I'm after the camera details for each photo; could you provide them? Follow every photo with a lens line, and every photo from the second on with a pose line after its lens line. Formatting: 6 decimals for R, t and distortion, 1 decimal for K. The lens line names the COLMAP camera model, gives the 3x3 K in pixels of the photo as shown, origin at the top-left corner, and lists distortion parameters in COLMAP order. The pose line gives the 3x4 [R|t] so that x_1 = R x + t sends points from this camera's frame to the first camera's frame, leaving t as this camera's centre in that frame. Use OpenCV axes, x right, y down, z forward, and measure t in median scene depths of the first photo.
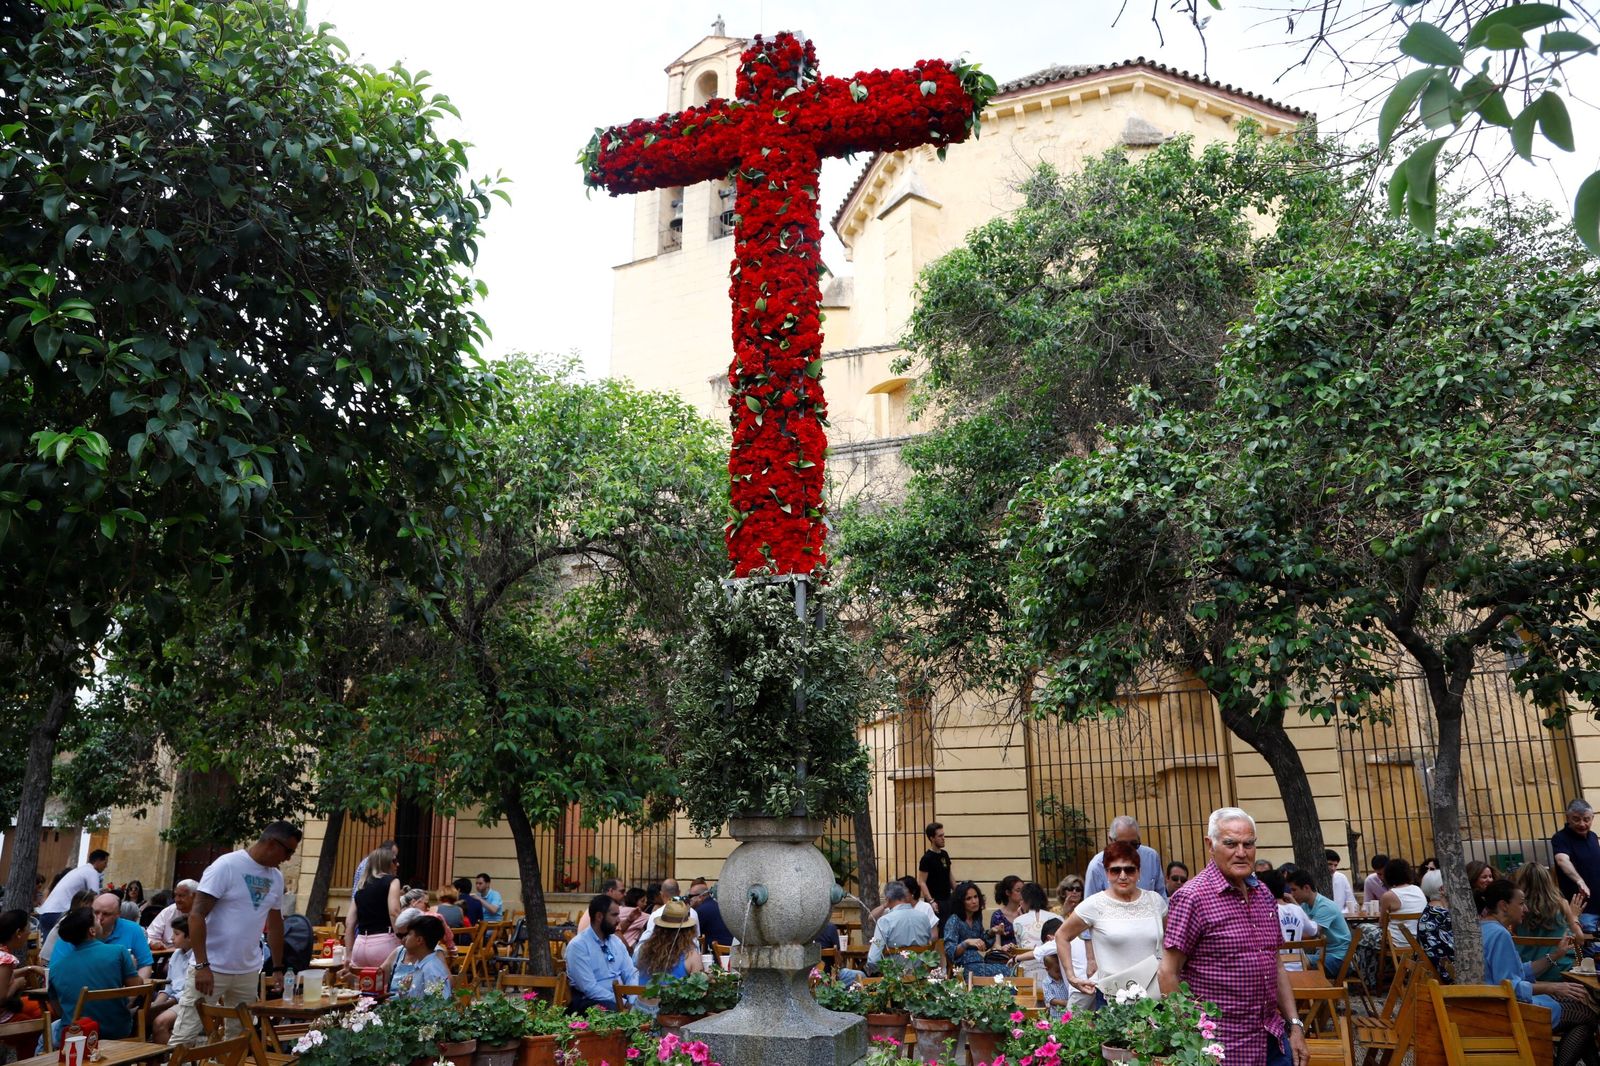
lens RADIAL K [[1190.9, 0, 755.3], [0, 1190.9, 516.7], [0, 0, 1]] dist [-0.096630, 0.003642]
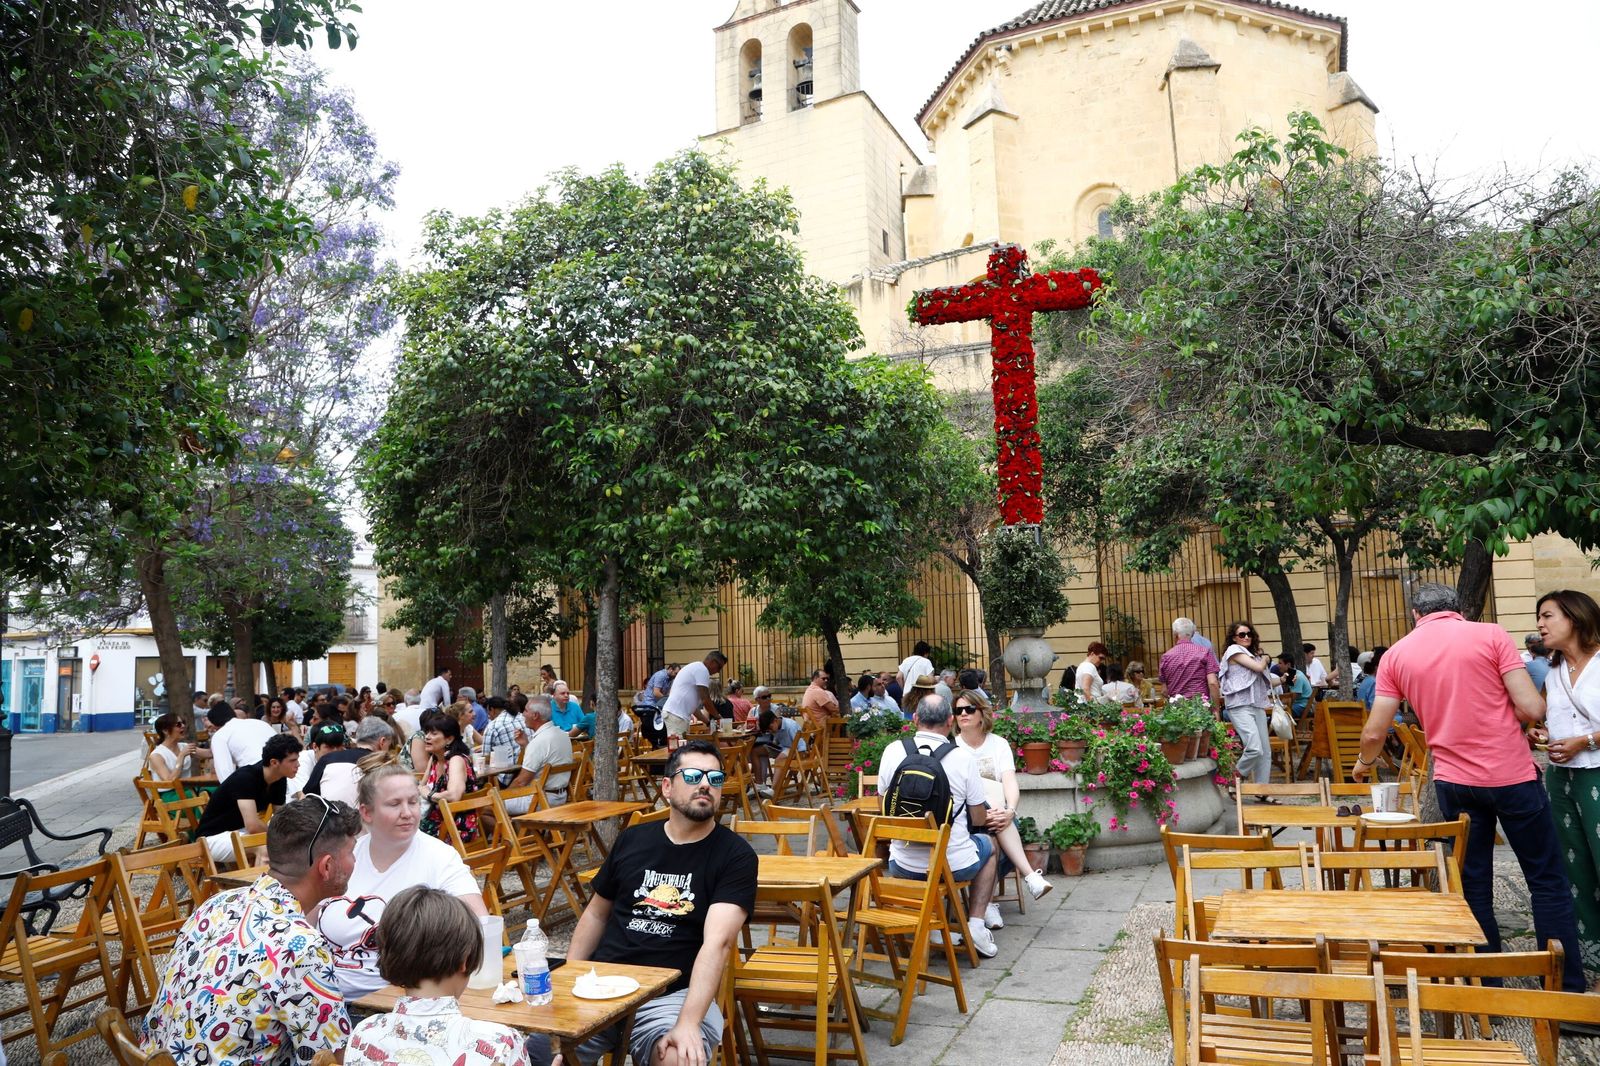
lens RADIAL K [[1112.8, 0, 789.7], [0, 1112.8, 542.4], [0, 0, 1]] dist [-0.117333, 0.067455]
pose [[0.999084, -0.029721, -0.030776, -0.063738], [0.034529, 0.984870, 0.169820, -0.050569], [0.025263, -0.170727, 0.984994, -0.193193]]
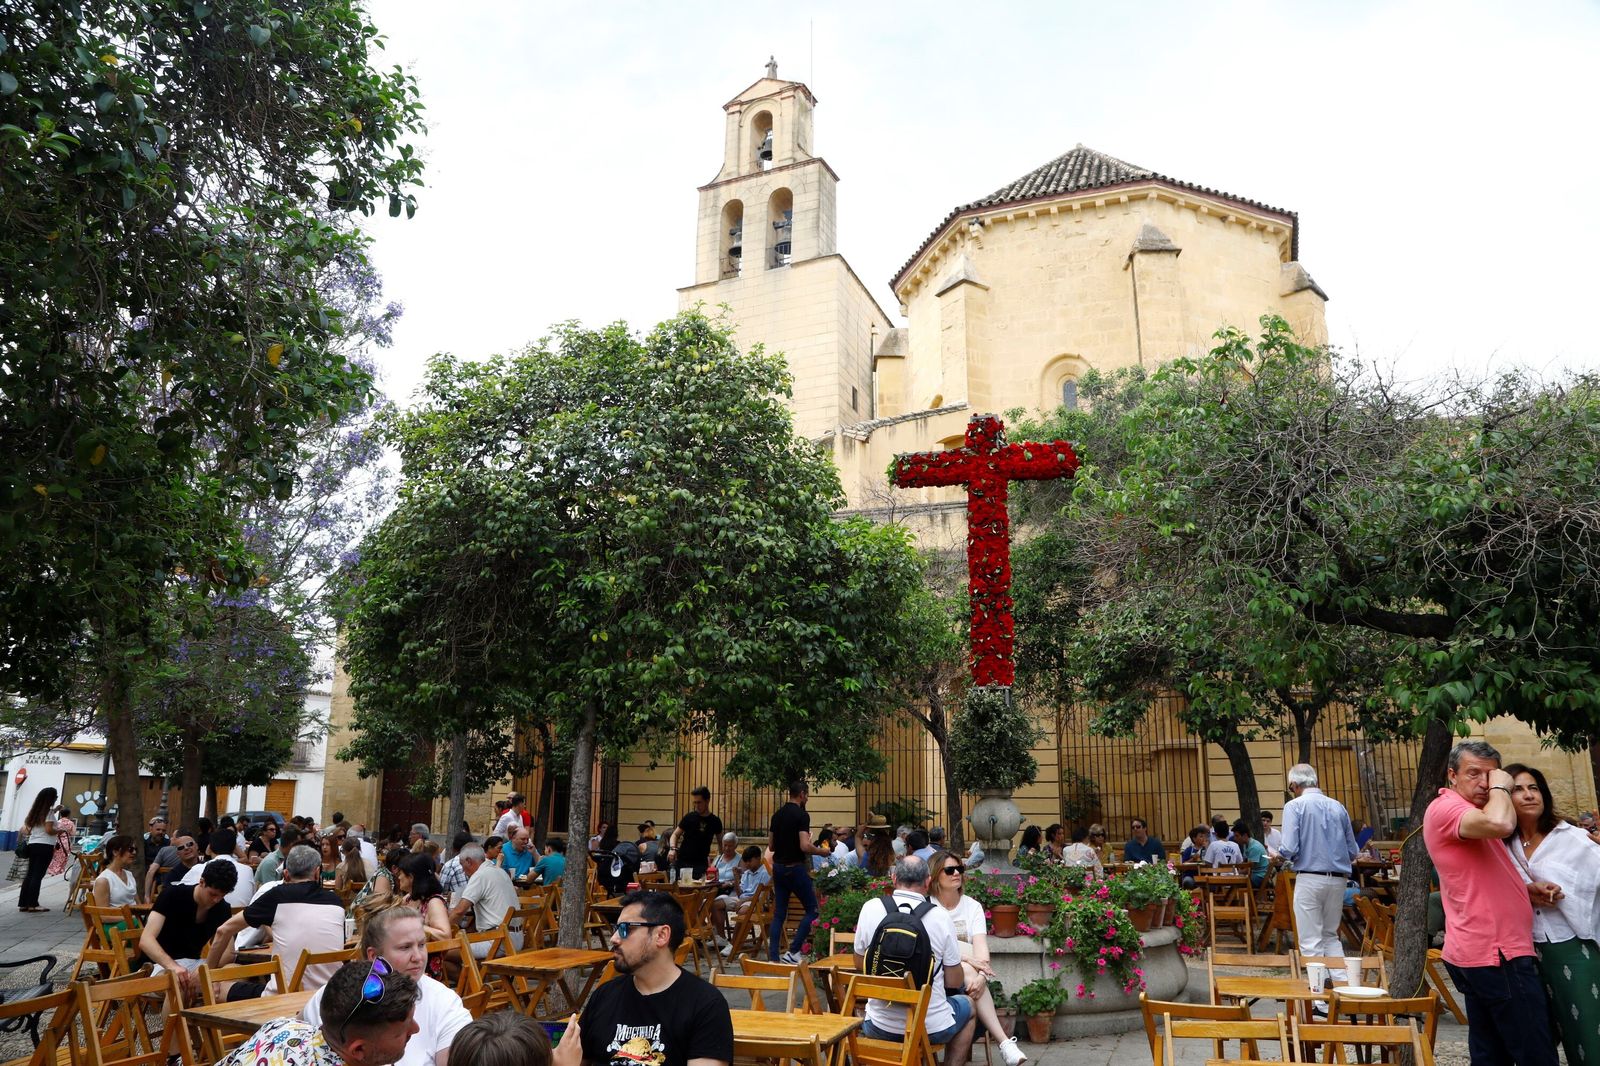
lens RADIAL K [[1112.8, 0, 789.7], [0, 1112.8, 542.4], [0, 0, 1]] dist [-0.117333, 0.067455]
pose [[0.999855, 0.015268, 0.007489, -0.070114], [-0.015546, 0.999134, 0.038600, -0.053191], [-0.006893, -0.038711, 0.999227, -0.199682]]
